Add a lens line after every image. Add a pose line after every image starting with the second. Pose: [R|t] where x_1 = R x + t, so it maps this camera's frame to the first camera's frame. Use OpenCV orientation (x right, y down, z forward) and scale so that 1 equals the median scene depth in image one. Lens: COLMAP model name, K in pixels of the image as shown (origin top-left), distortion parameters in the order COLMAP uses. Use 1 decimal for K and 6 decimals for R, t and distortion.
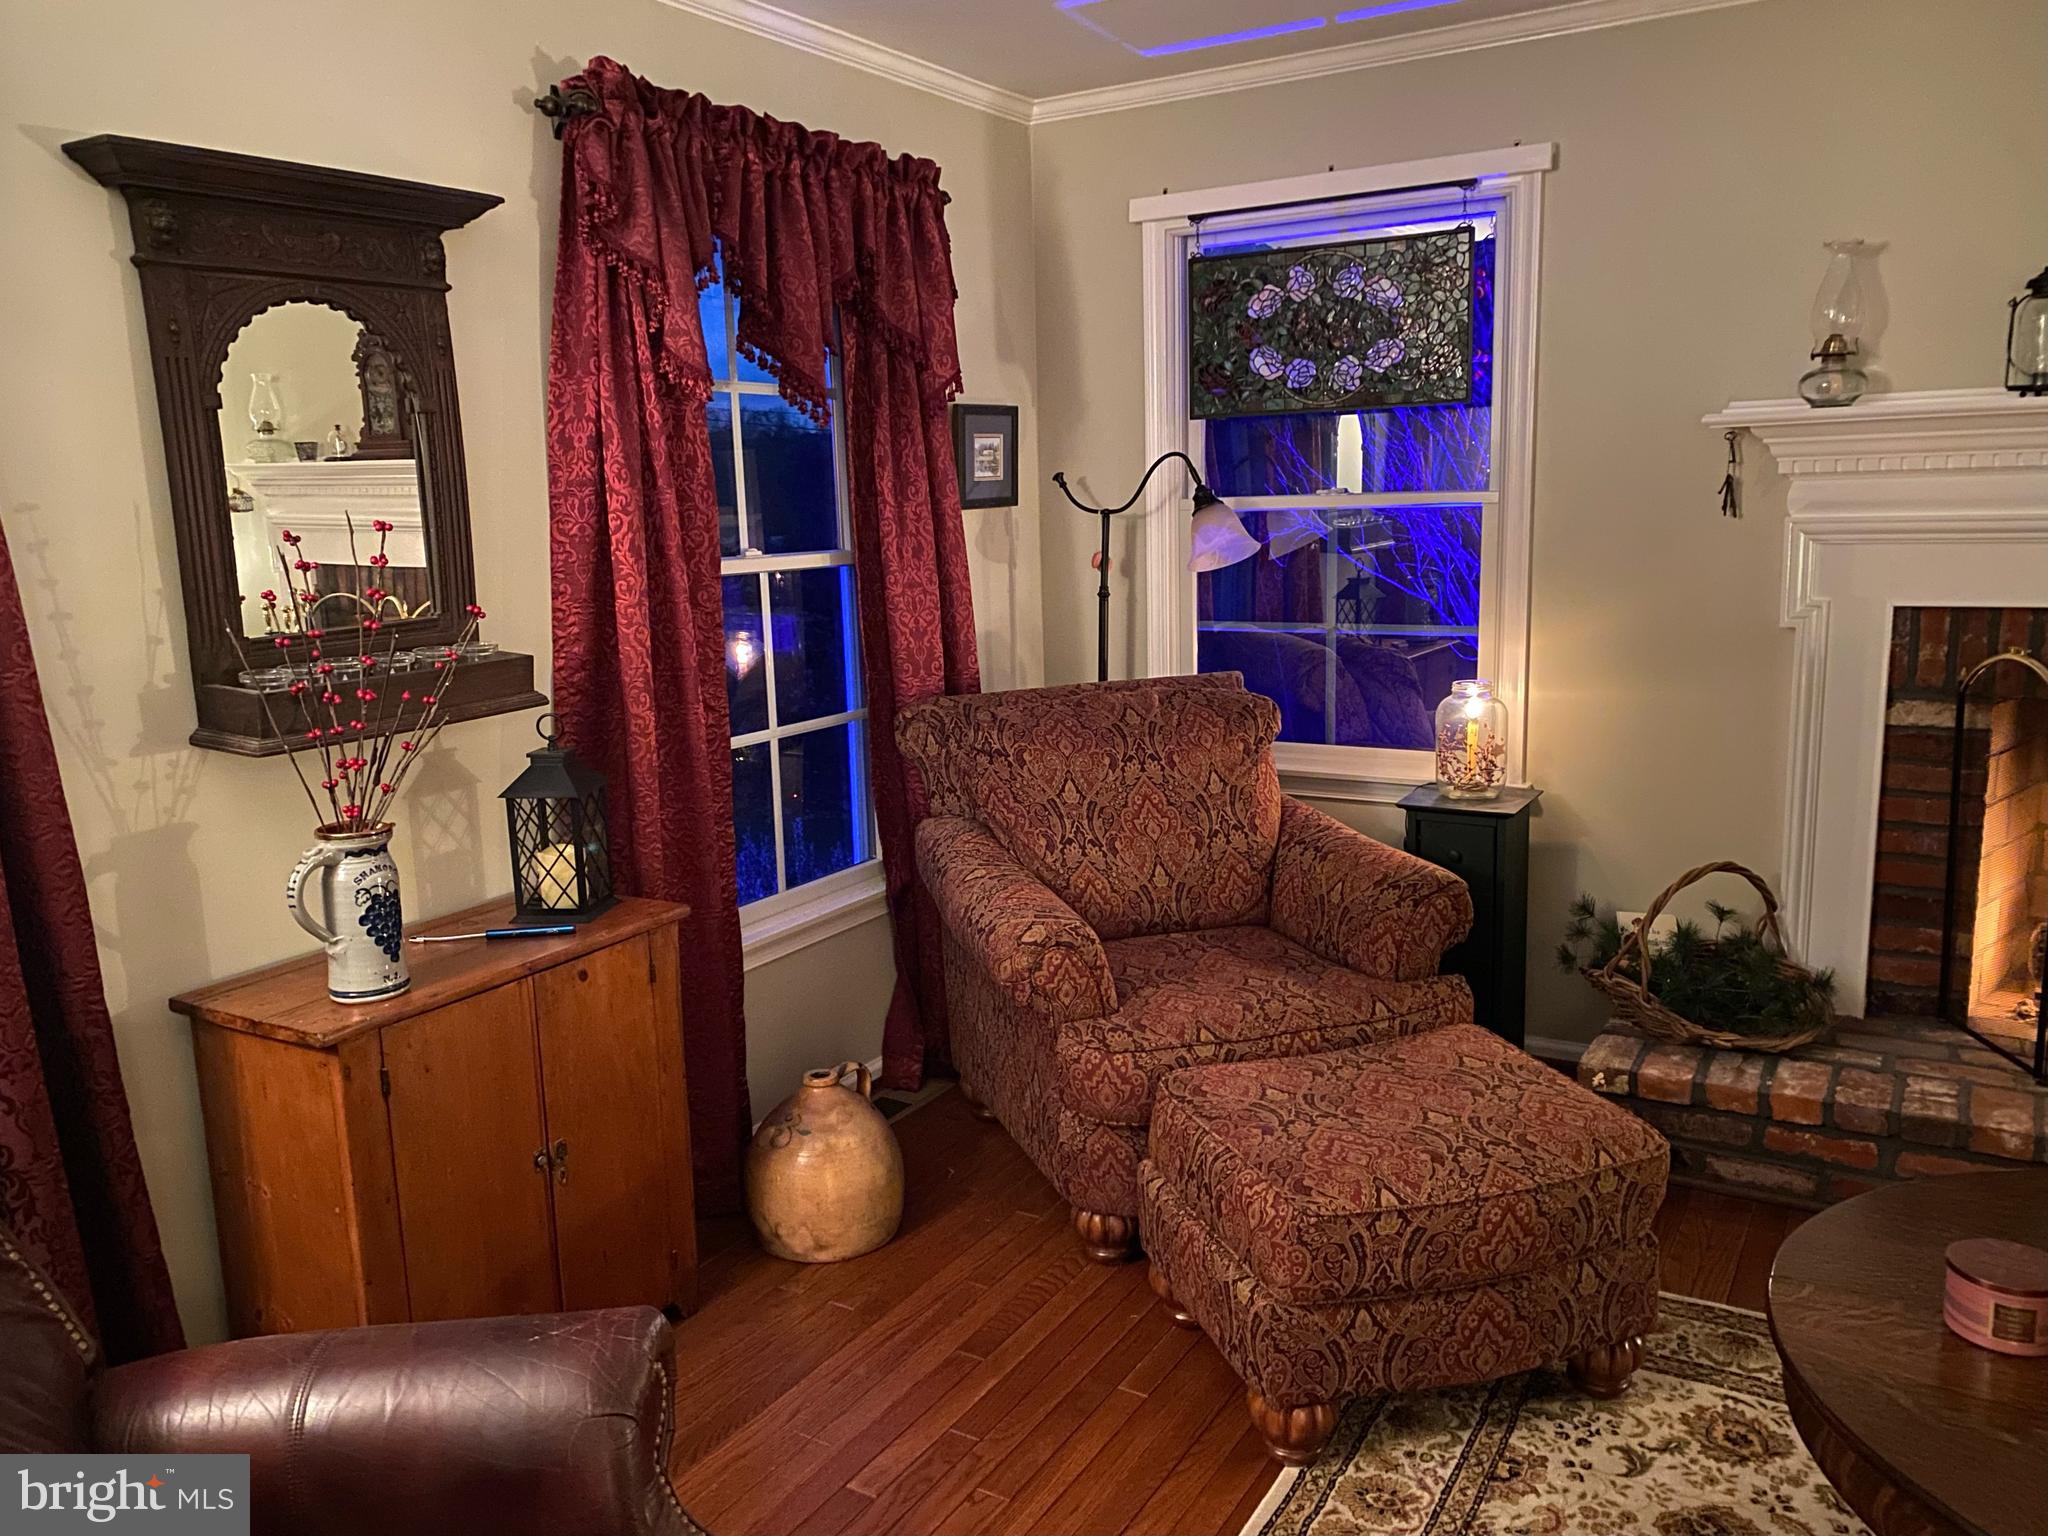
lens RADIAL K [[1555.6, 0, 1024.0], [0, 1555.6, 768.0], [0, 0, 1]] dist [0.009566, 0.000364]
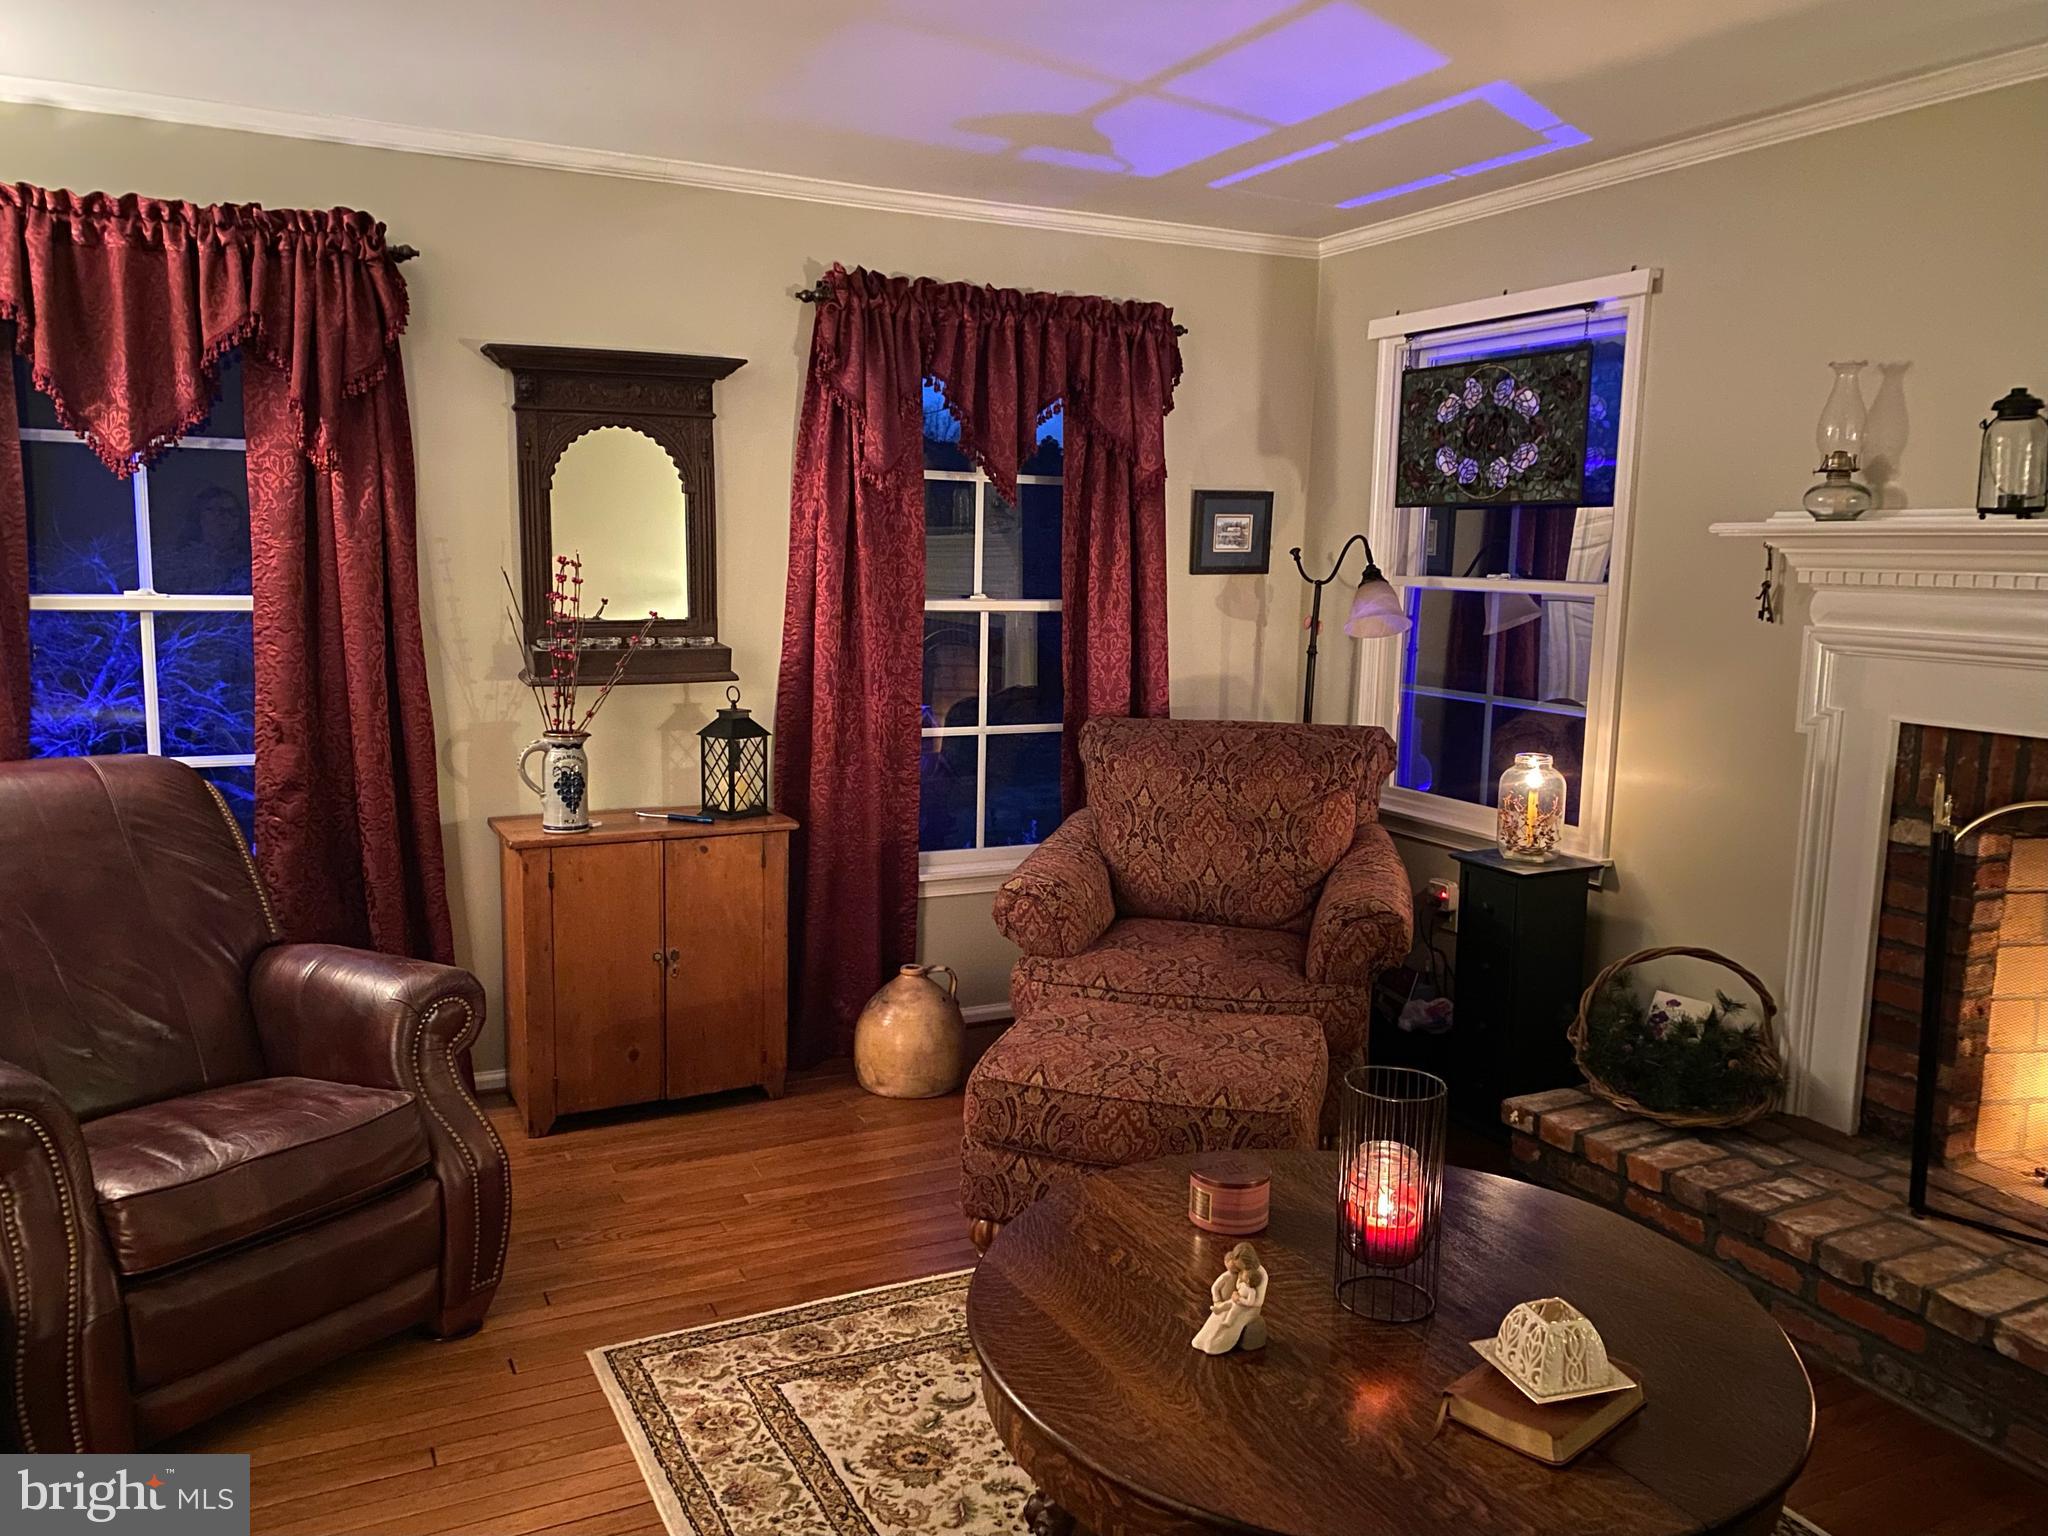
lens RADIAL K [[1552.0, 0, 1022.1], [0, 1552.0, 759.3], [0, 0, 1]] dist [0.042702, -0.029206]
pose [[0.843123, 0.119555, -0.524261, 0.623250], [-0.139025, 0.990286, 0.002247, -0.004636], [0.519437, 0.070991, 0.851554, -0.140998]]
